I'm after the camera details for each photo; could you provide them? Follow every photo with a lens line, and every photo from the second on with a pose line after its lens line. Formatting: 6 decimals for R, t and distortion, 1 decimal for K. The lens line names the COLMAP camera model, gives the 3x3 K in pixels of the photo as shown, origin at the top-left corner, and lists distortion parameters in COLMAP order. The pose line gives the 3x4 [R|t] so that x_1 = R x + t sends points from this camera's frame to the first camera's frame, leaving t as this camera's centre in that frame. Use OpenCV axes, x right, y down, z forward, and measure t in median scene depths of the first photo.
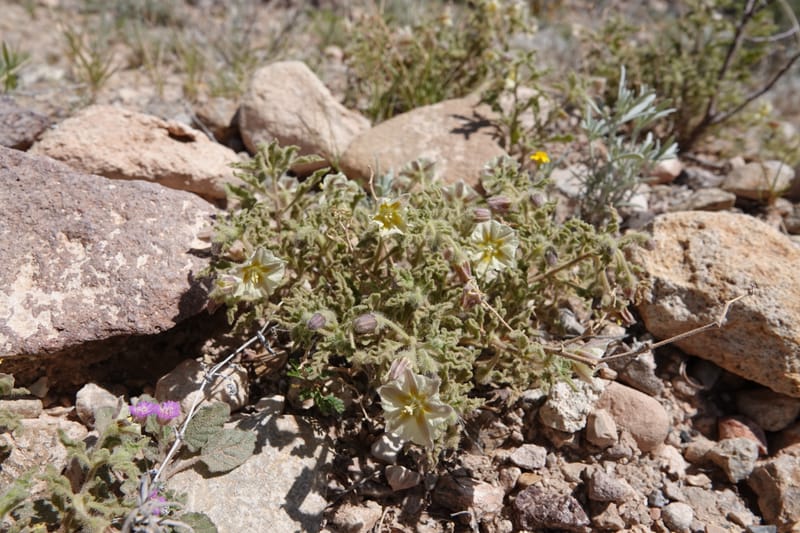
lens RADIAL K [[571.8, 0, 400.7], [0, 571.8, 277.9], [0, 0, 1]] dist [-0.005466, -0.007512]
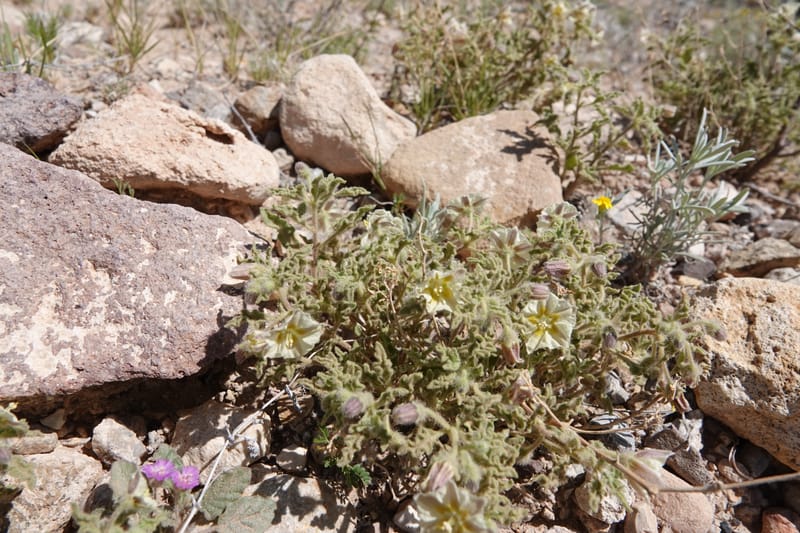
lens RADIAL K [[571.8, 0, 400.7], [0, 571.8, 277.9], [0, 0, 1]] dist [-0.005466, -0.007512]
pose [[0.994949, 0.095055, -0.032263, -0.045201], [-0.092946, 0.993766, 0.061565, -0.145100], [0.037914, -0.058255, 0.997581, 0.074228]]
